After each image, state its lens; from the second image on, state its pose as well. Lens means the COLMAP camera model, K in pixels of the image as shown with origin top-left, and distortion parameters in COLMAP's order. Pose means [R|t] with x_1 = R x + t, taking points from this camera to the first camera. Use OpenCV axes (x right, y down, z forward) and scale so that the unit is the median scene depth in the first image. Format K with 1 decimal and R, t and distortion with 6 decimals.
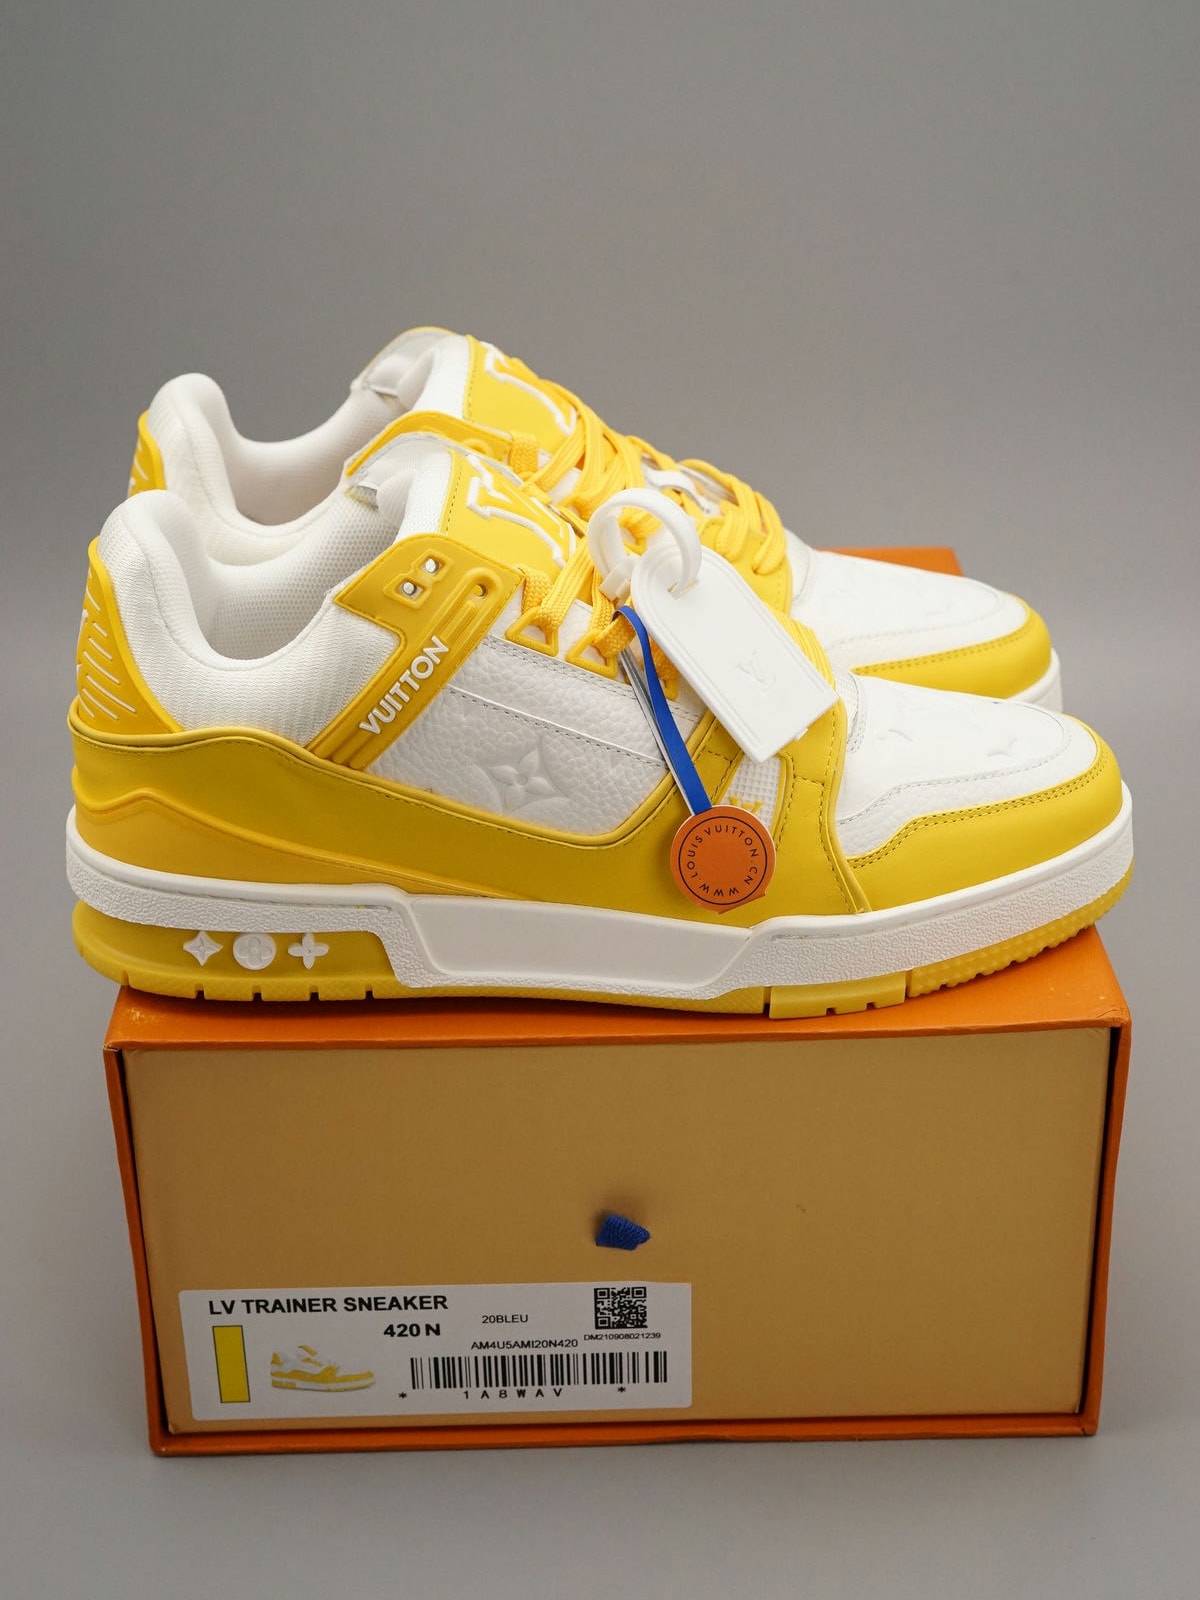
lens RADIAL K [[2375.9, 0, 600.0], [0, 2375.9, 800.0], [0, 0, 1]] dist [-0.000445, 0.034689]
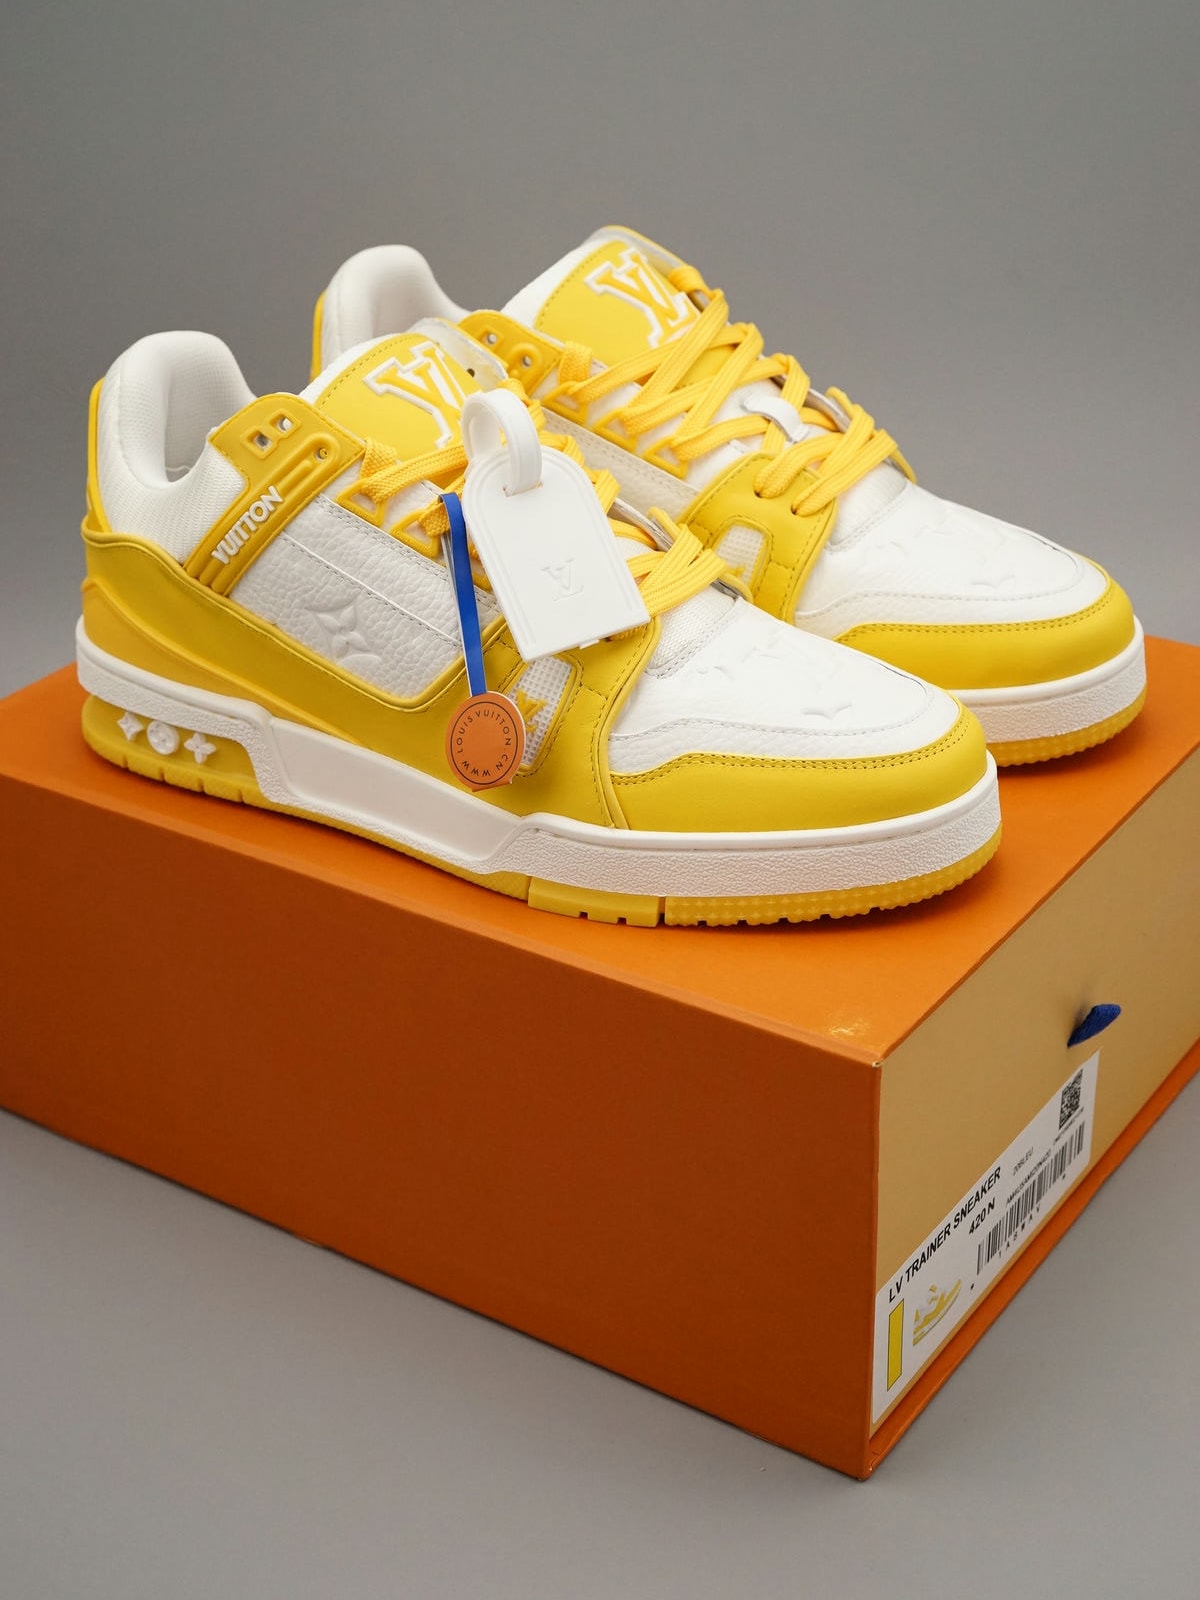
lens RADIAL K [[2375.9, 0, 600.0], [0, 2375.9, 800.0], [0, 0, 1]] dist [-0.000445, 0.034689]
pose [[0.851664, 0.229132, -0.471346, 0.605314], [-0.222159, 0.972401, 0.071292, -0.037643], [0.474672, 0.043996, 0.879062, 0.087092]]
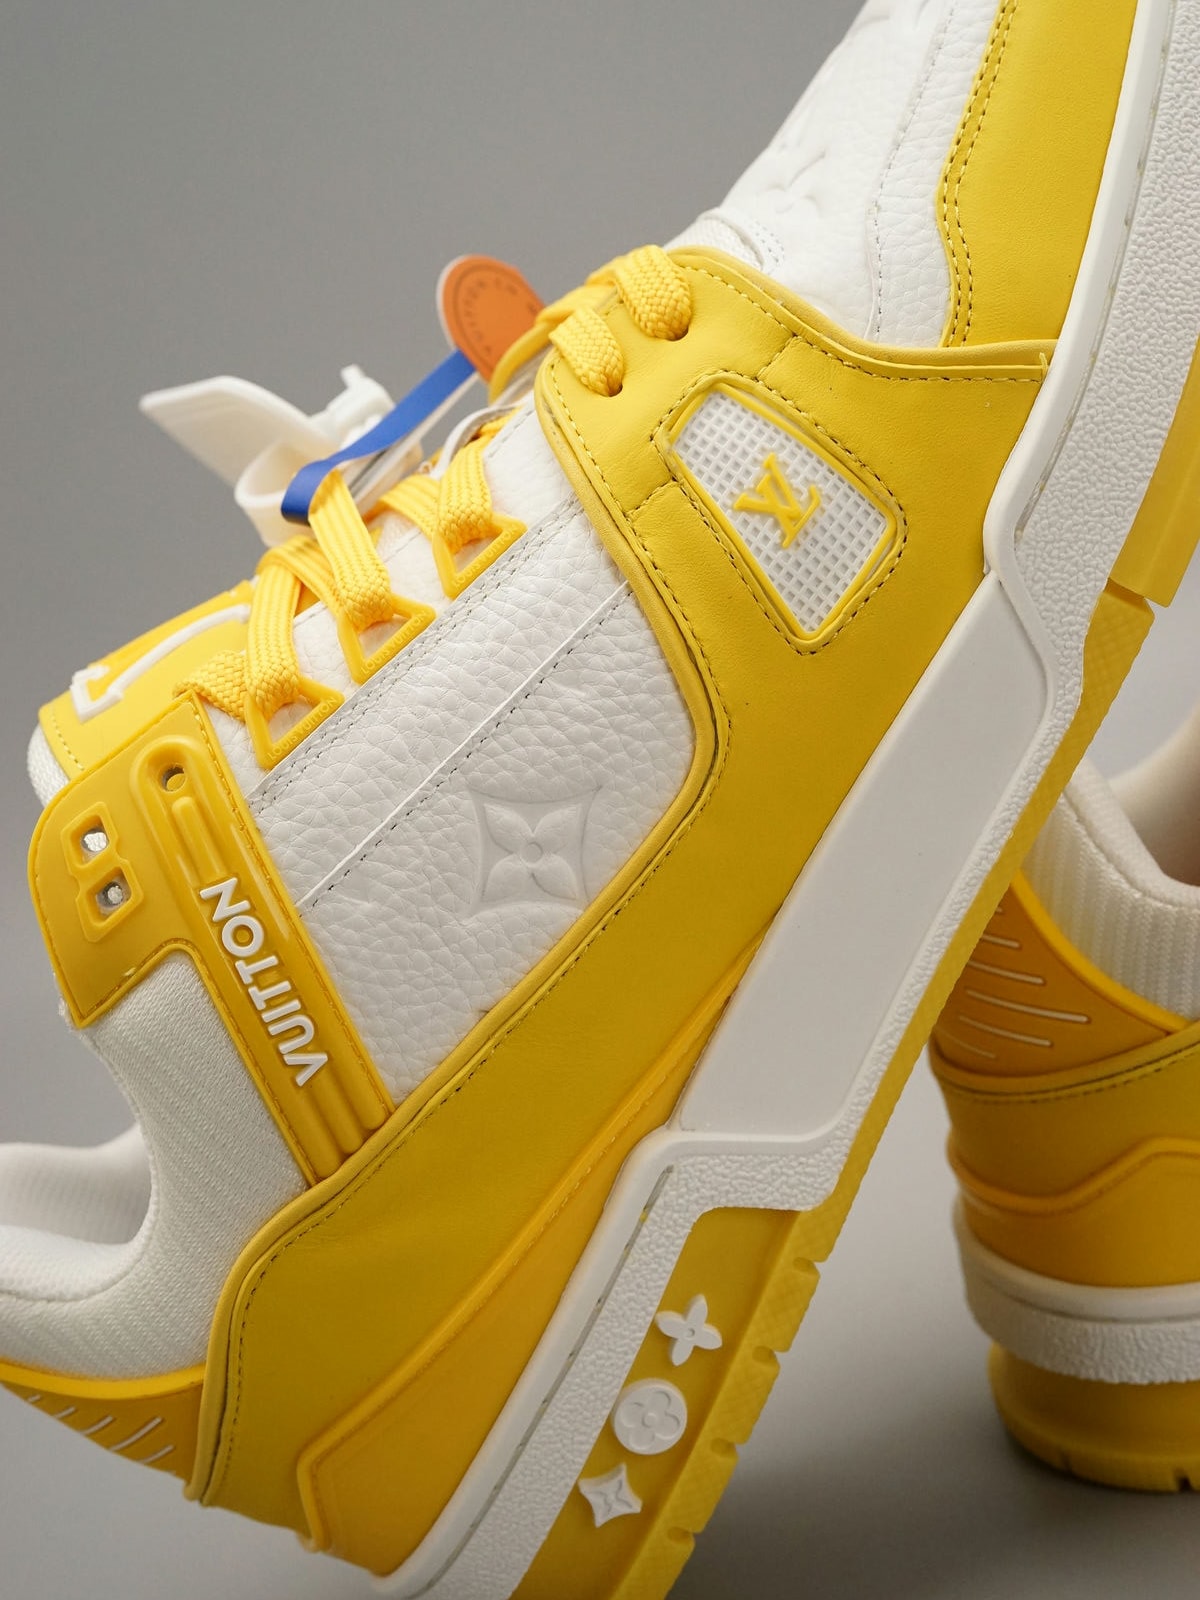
lens RADIAL K [[2518.5, 0, 601.7], [0, 2518.5, 841.4], [0, 0, 1]] dist [0.033083, 0.086116]
pose [[0.393219, -0.905223, -0.161088, 0.067150], [0.880897, 0.421105, -0.216082, 0.126941], [0.263437, -0.056935, 0.962995, 0.452304]]
